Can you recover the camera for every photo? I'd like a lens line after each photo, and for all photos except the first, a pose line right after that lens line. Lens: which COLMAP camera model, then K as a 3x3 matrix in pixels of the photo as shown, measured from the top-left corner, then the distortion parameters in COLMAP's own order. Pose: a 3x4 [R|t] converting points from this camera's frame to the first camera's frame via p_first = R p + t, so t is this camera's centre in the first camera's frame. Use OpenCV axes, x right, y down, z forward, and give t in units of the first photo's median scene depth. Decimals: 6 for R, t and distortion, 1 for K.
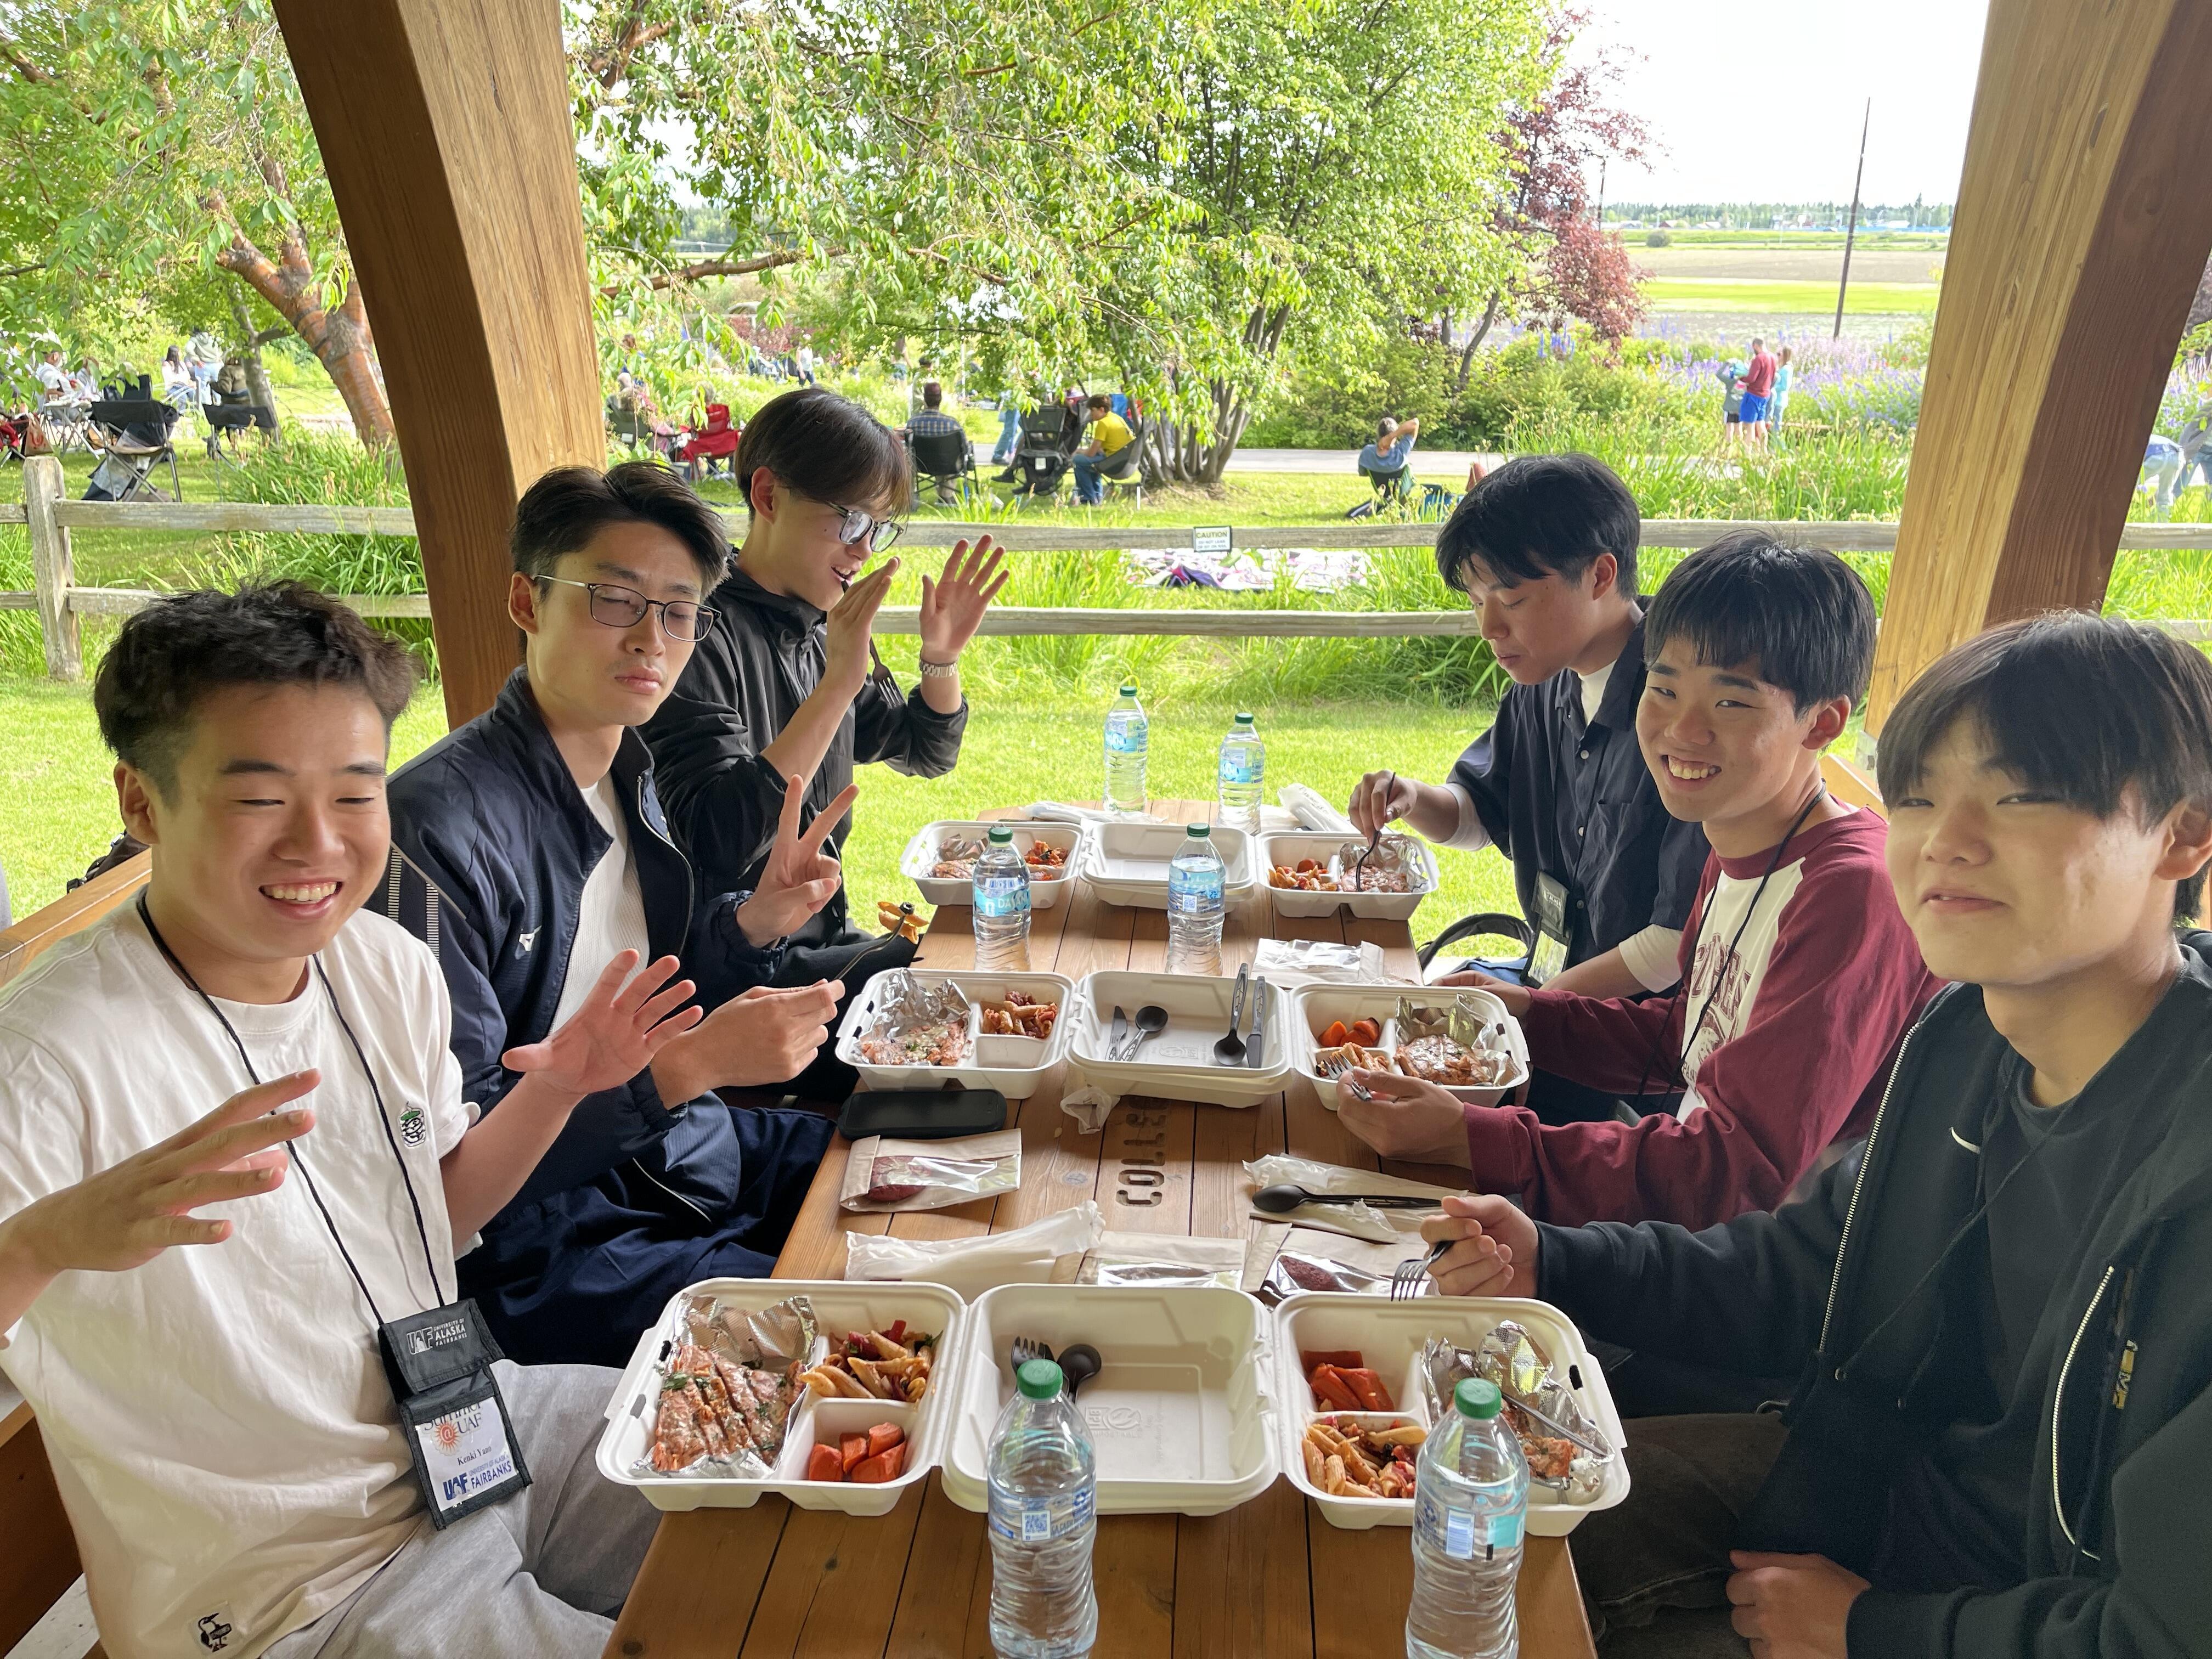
lens RADIAL K [[1649.7, 0, 1109.8], [0, 1649.7, 841.1], [0, 0, 1]] dist [0.069203, -0.088171]
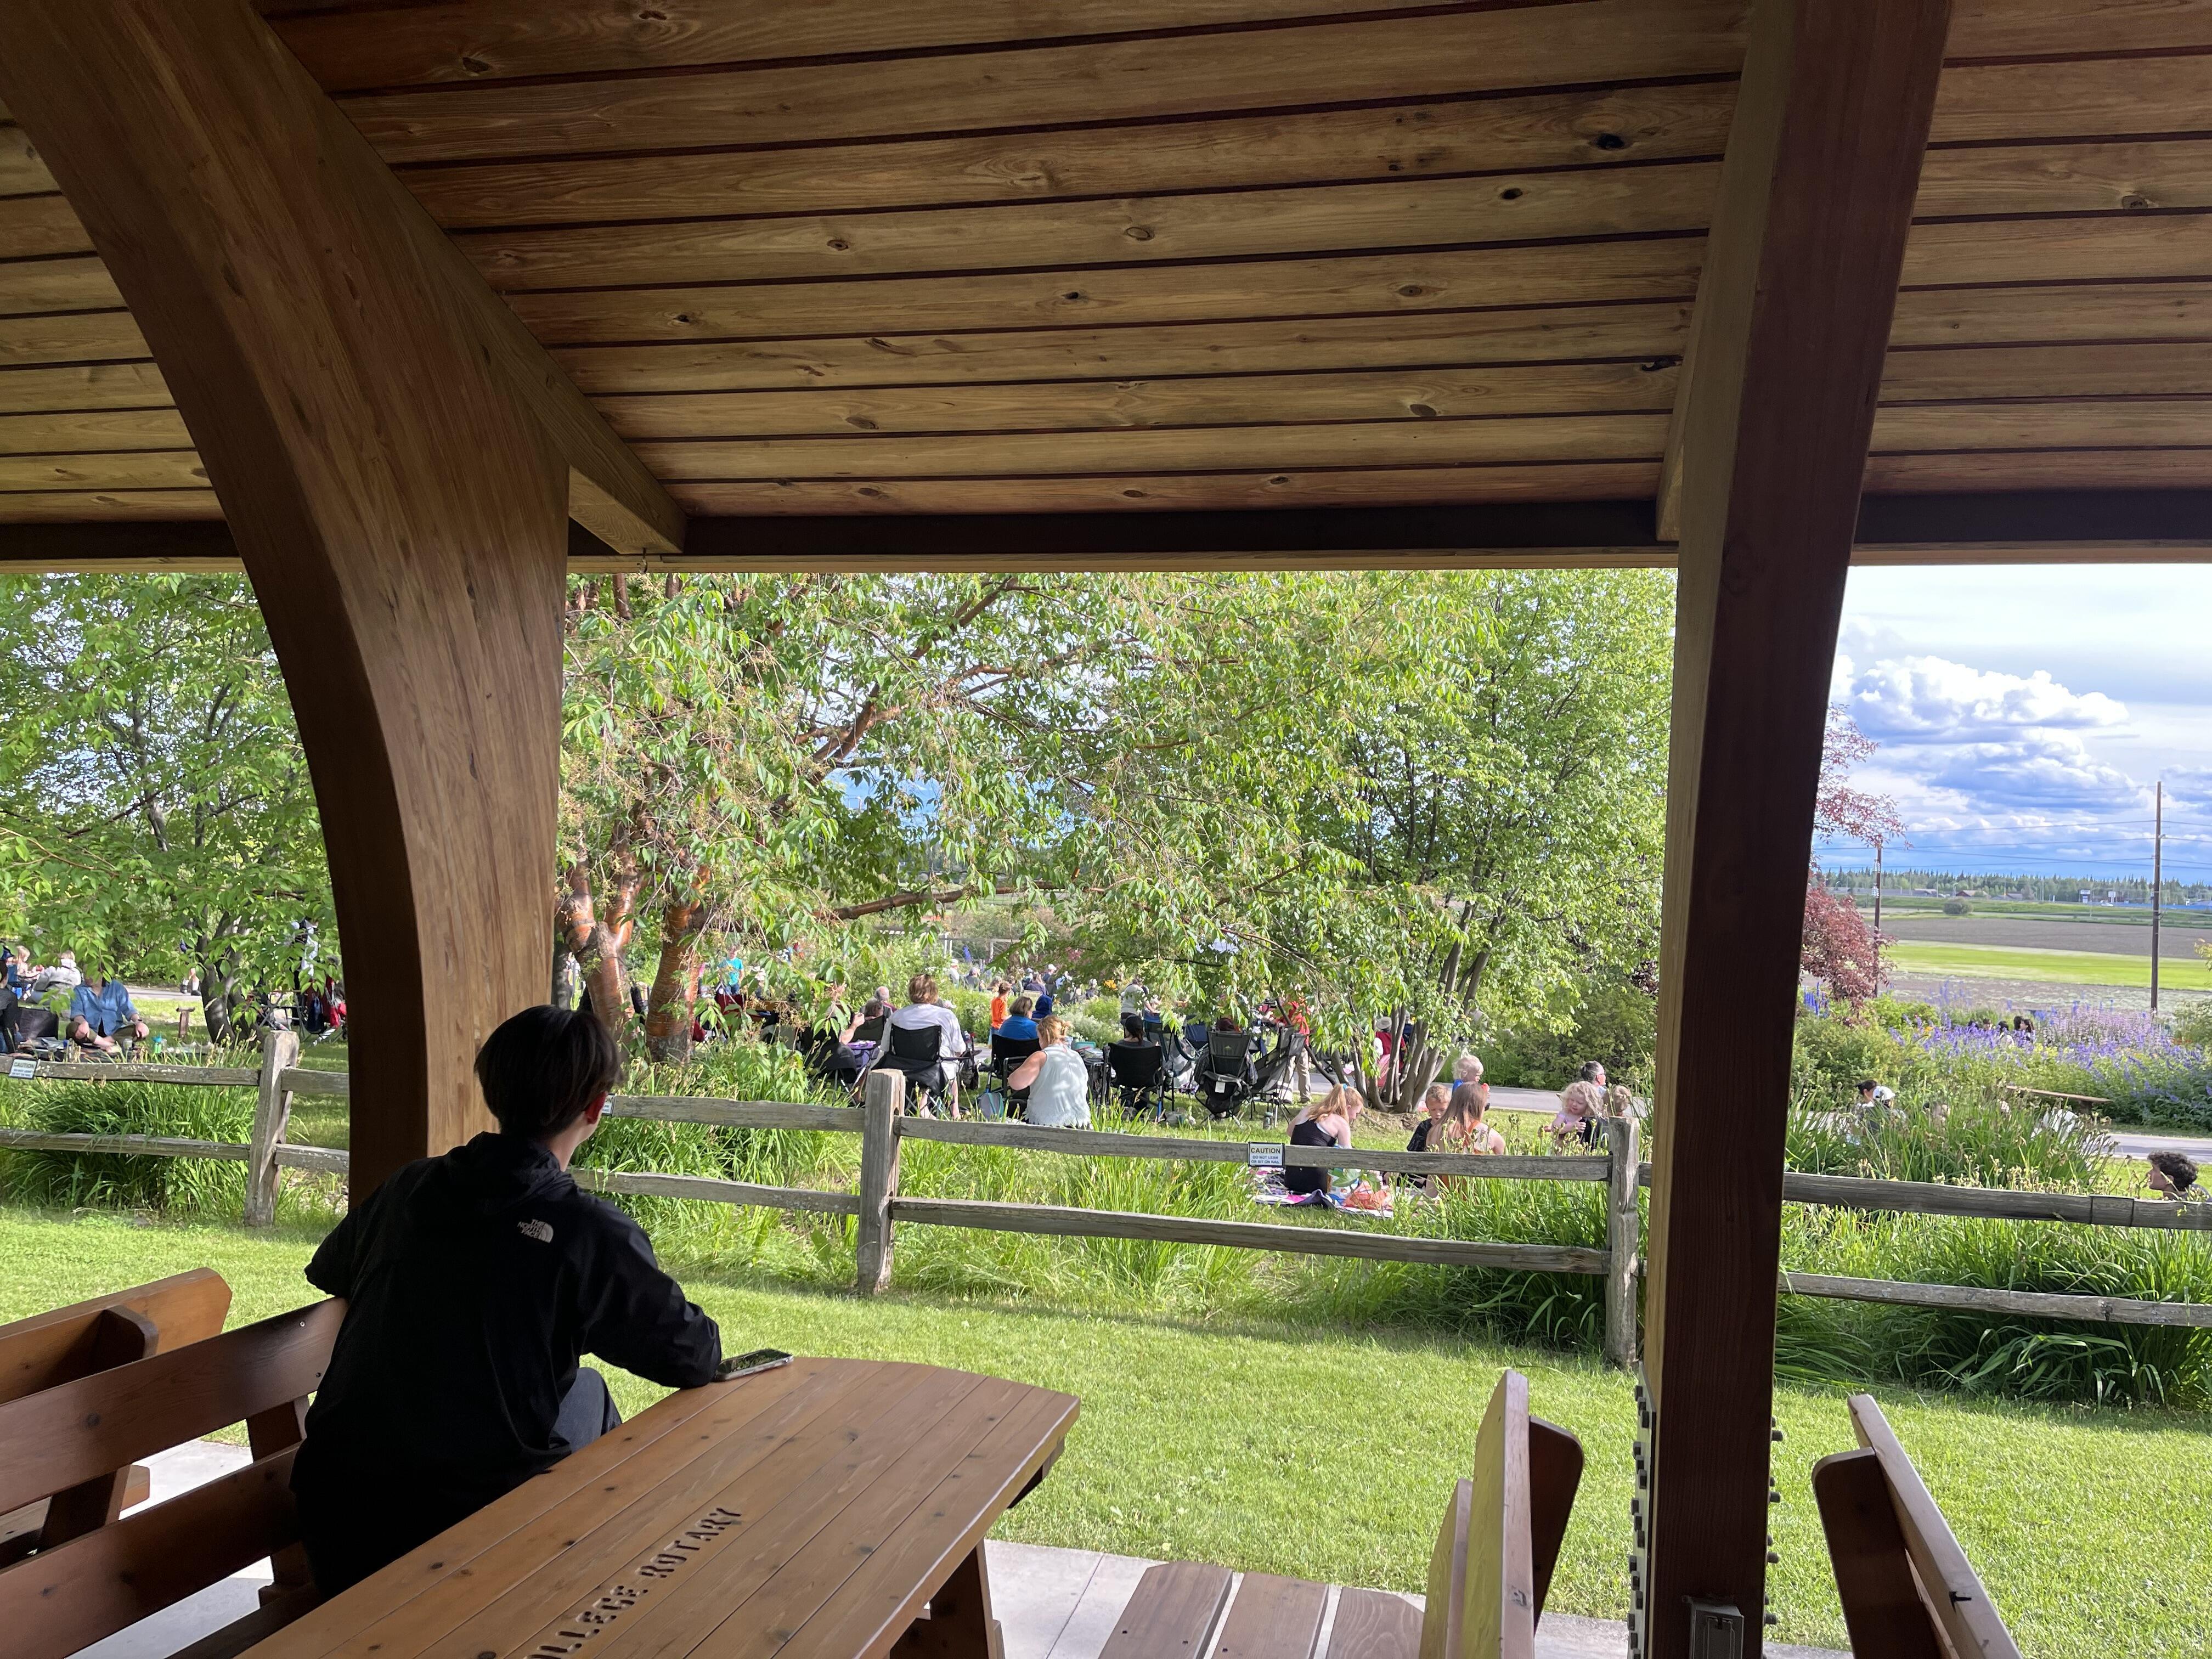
lens RADIAL K [[1649.7, 0, 1109.8], [0, 1649.7, 841.1], [0, 0, 1]] dist [0.069203, -0.088171]
pose [[0.984967, 0.027233, -0.170584, 0.072939], [-0.087462, 0.930189, -0.356509, 0.007446], [0.148967, 0.366069, 0.918587, -0.024319]]
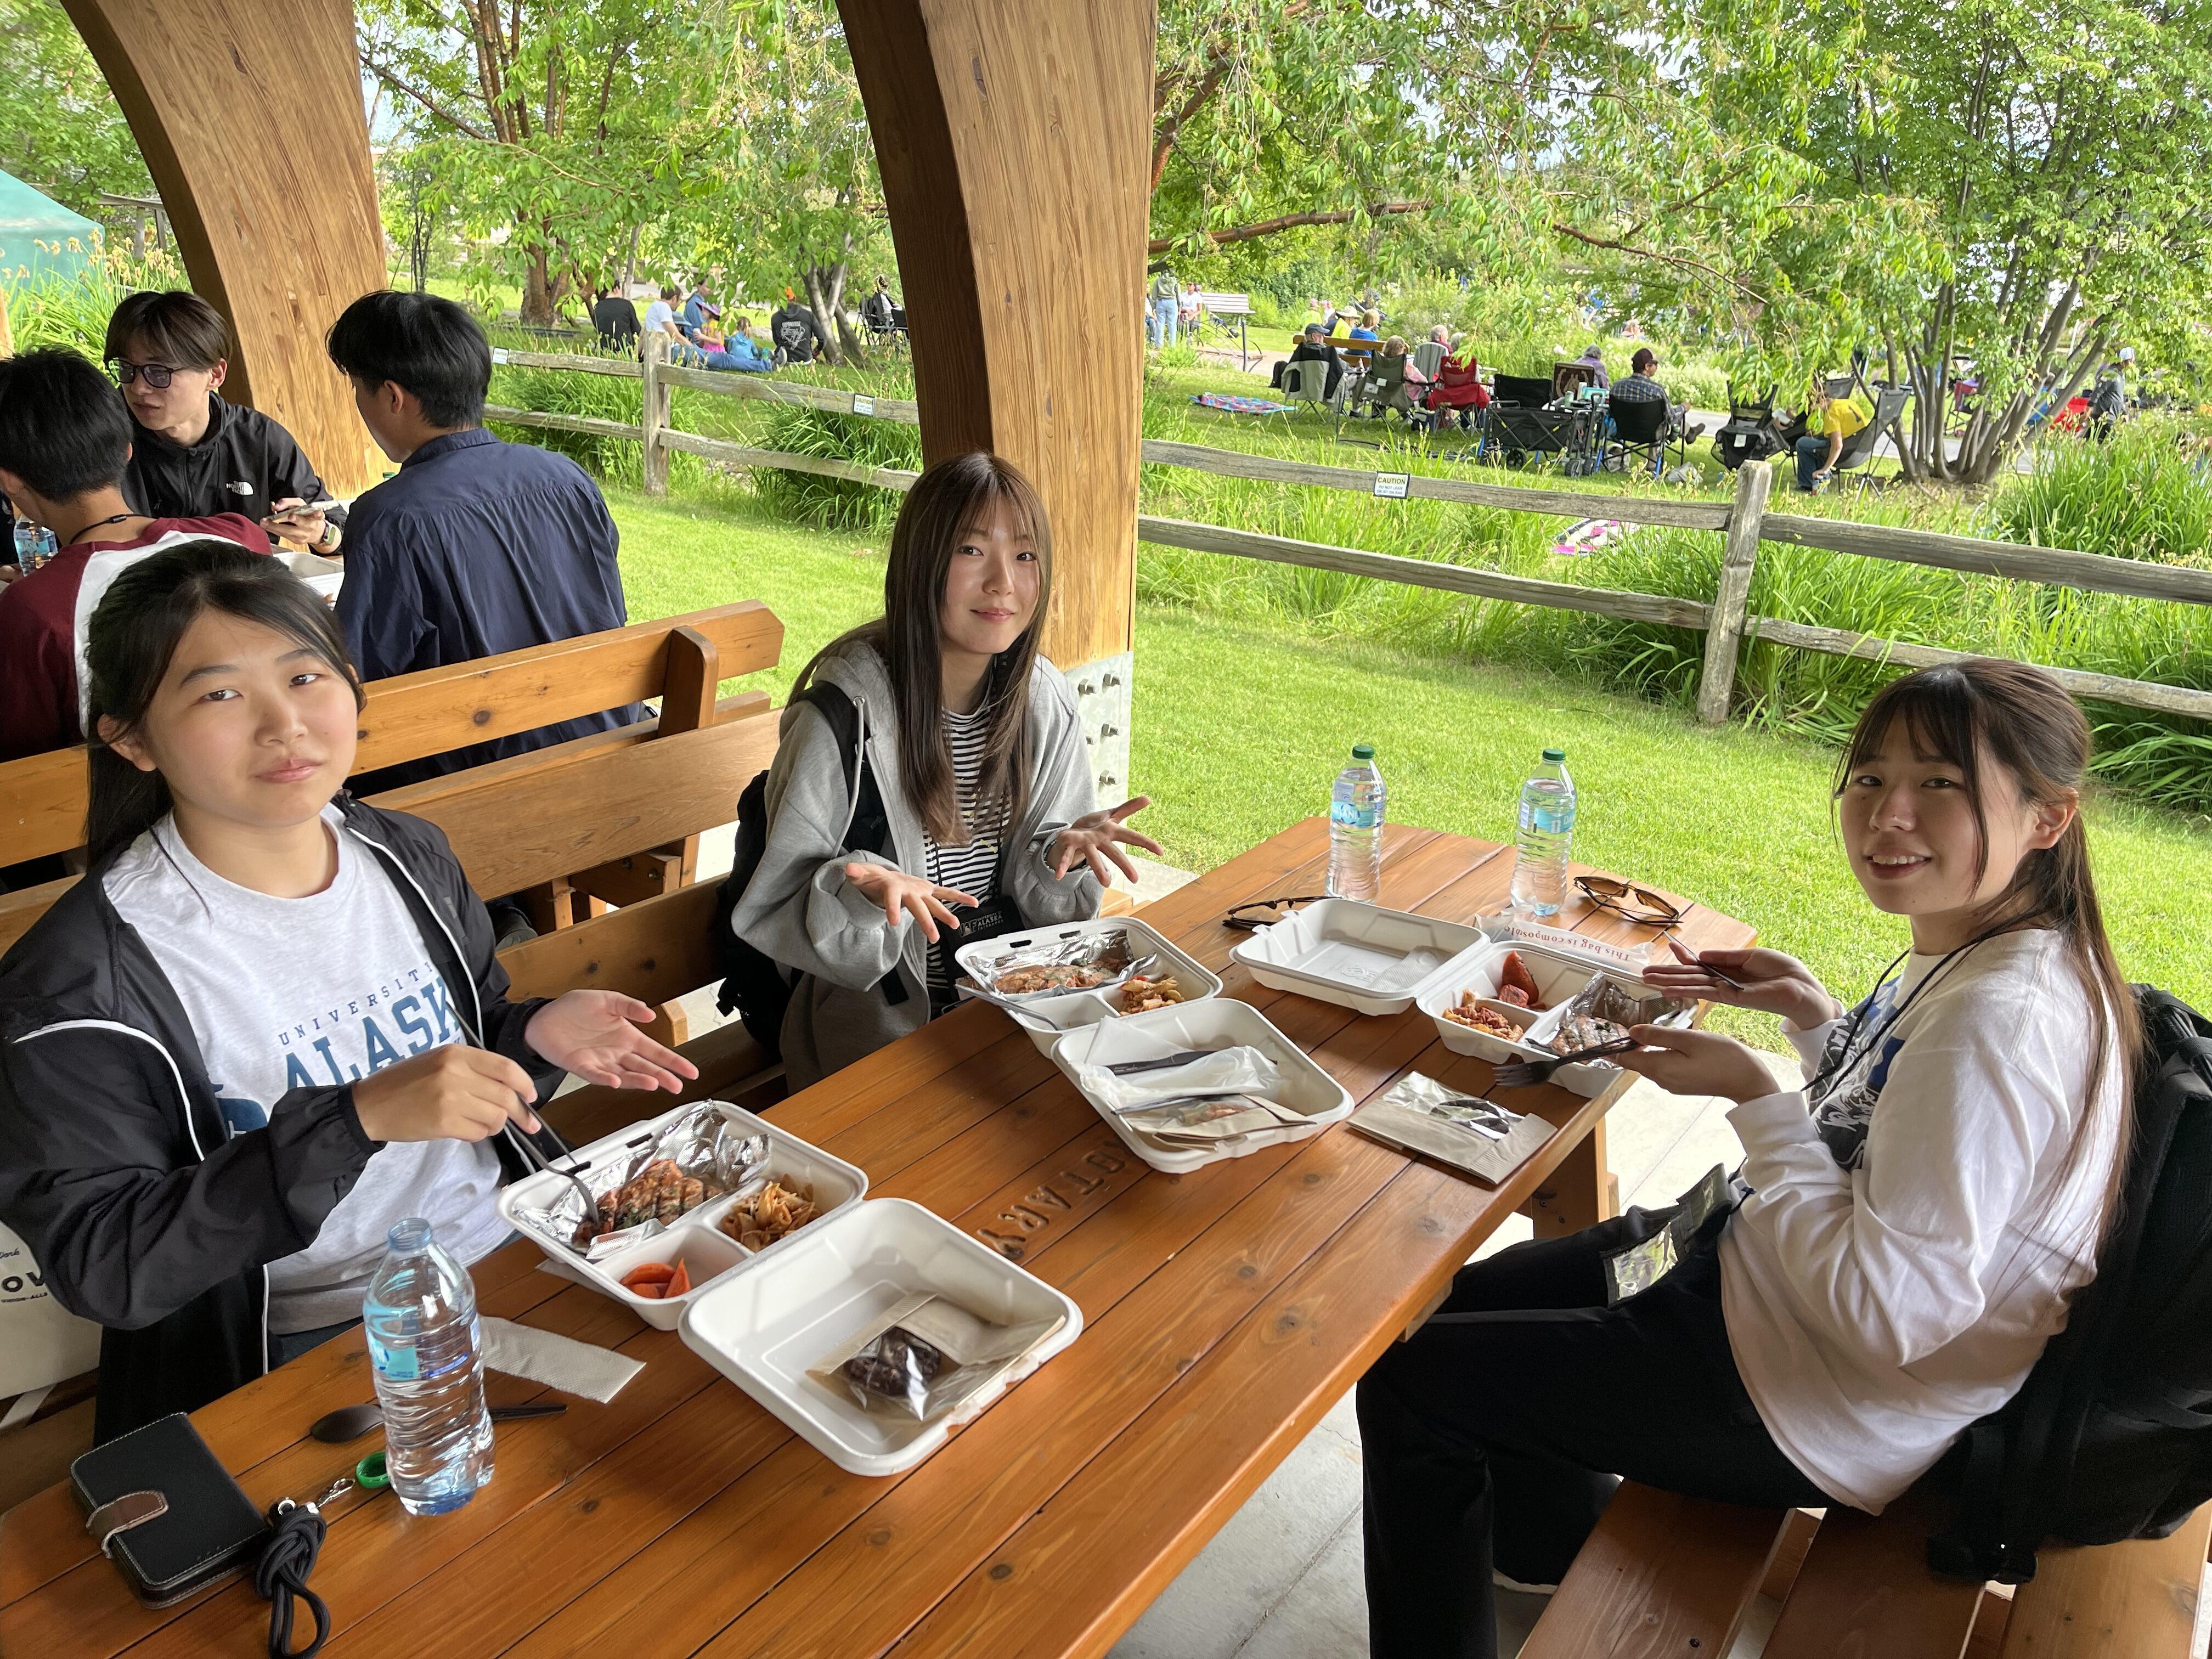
lens RADIAL K [[1649.7, 0, 1109.8], [0, 1649.7, 841.1], [0, 0, 1]] dist [0.069203, -0.088171]
pose [[0.829553, 0.223654, -0.511685, 0.258642], [-0.213916, 0.973670, 0.078781, -0.006338], [0.515832, 0.044105, 0.855554, 0.022641]]
